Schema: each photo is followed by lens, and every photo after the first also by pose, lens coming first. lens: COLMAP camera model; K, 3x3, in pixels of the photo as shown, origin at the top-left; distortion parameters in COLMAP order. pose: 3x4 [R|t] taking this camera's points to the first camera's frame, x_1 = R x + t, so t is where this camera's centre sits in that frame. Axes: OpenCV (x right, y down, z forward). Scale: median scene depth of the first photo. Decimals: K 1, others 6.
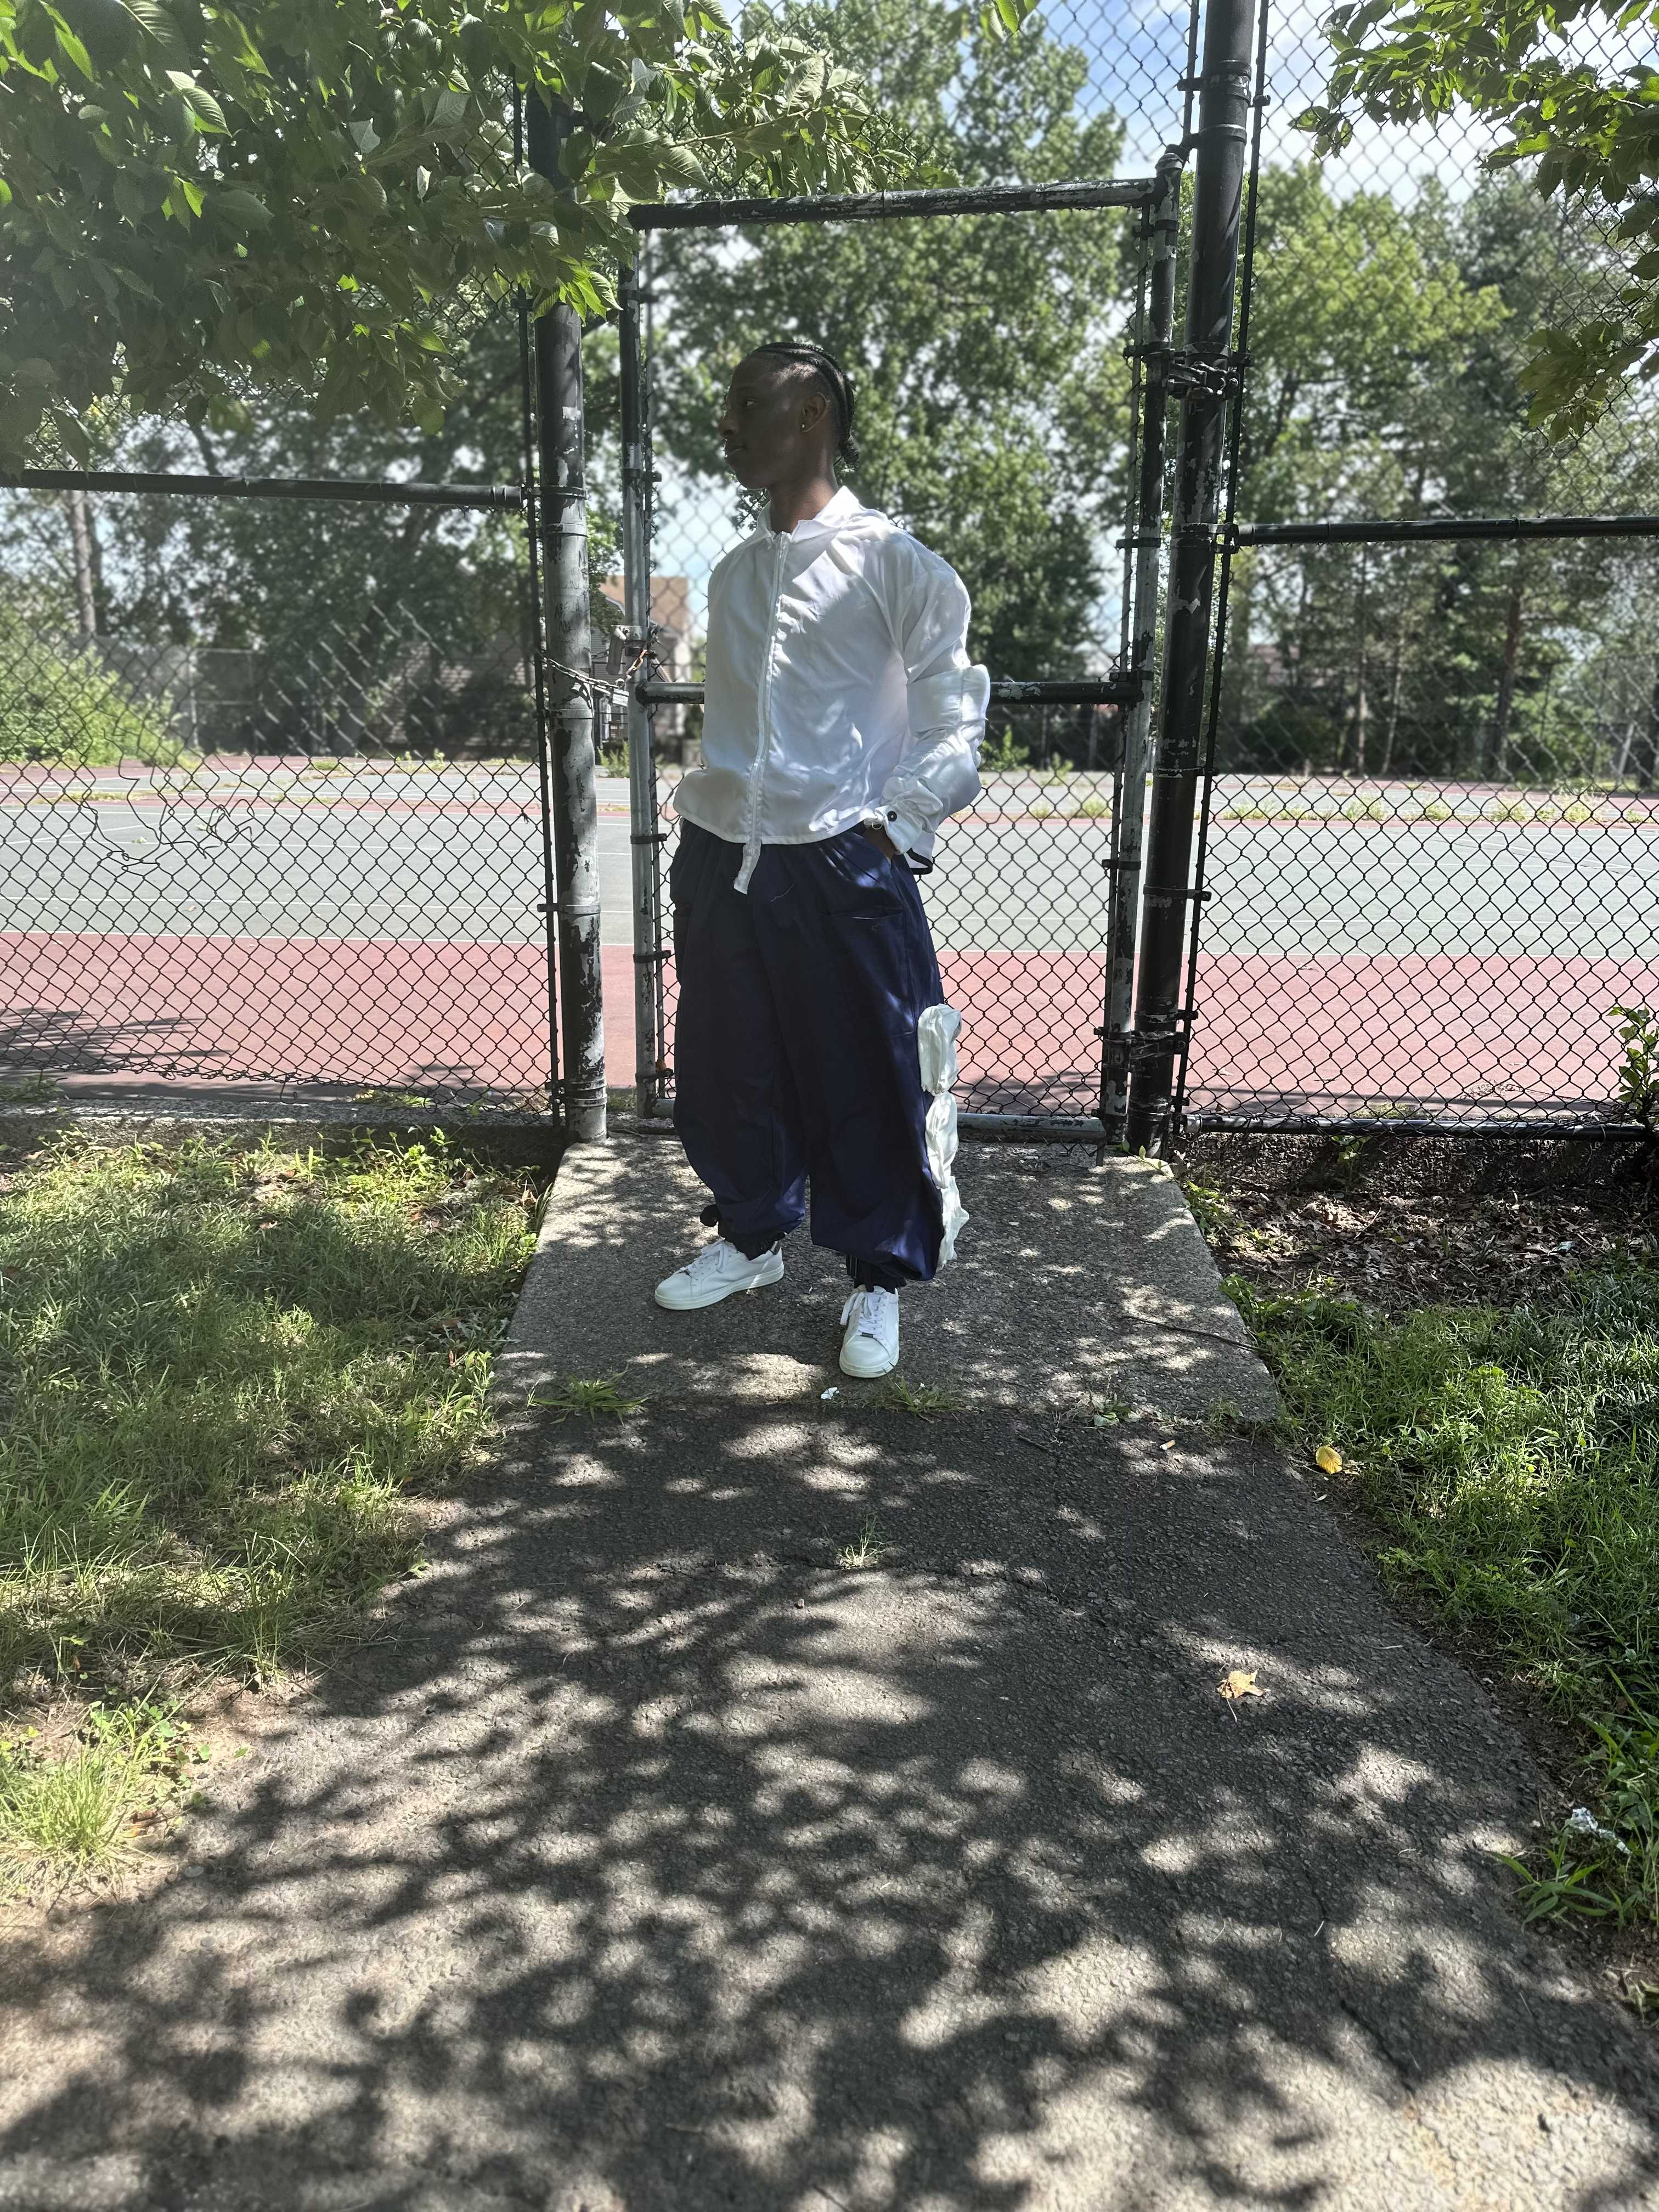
lens RADIAL K [[1555.1, 0, 828.3], [0, 1555.1, 1105.2], [0, 0, 1]] dist [0.046033, -0.059146]
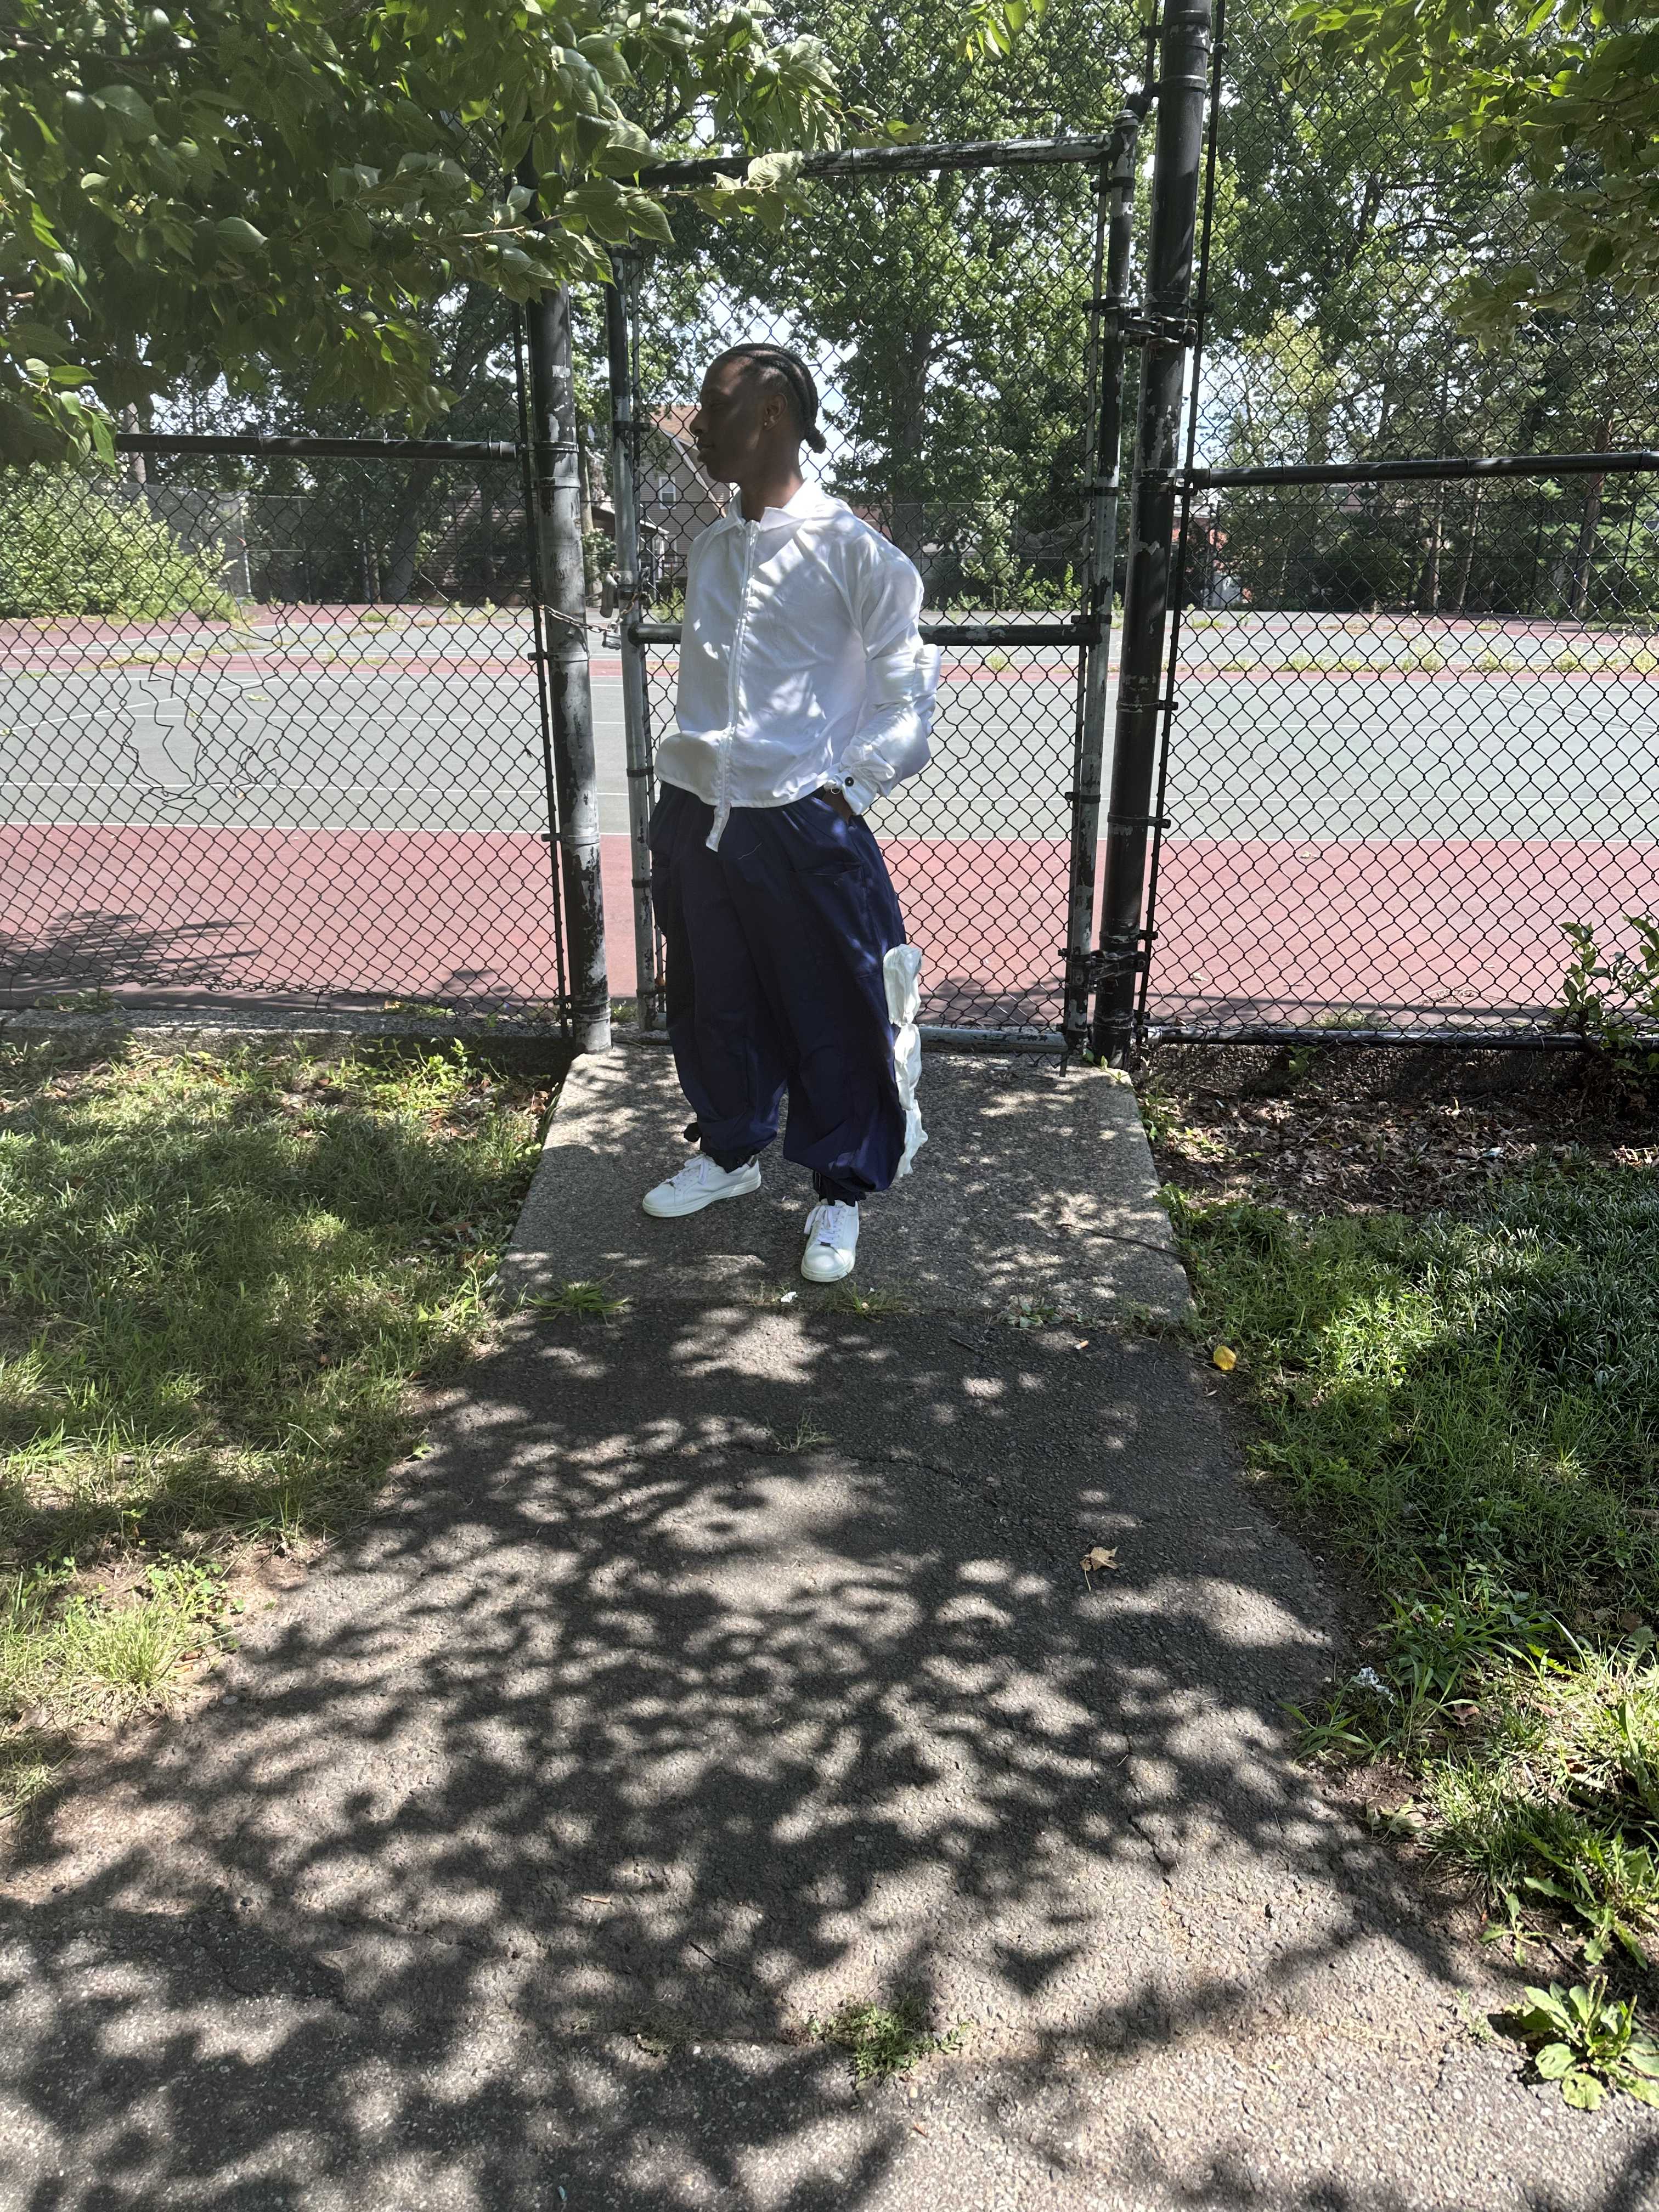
lens RADIAL K [[1558.1, 0, 831.0], [0, 1558.1, 1096.0], [0, 0, 1]] dist [0.041335, -0.061150]
pose [[0.999239, 0.001502, -0.038986, 0.056234], [0.002144, 0.995634, 0.093316, -0.049539], [0.038956, -0.093329, 0.994873, -0.084763]]
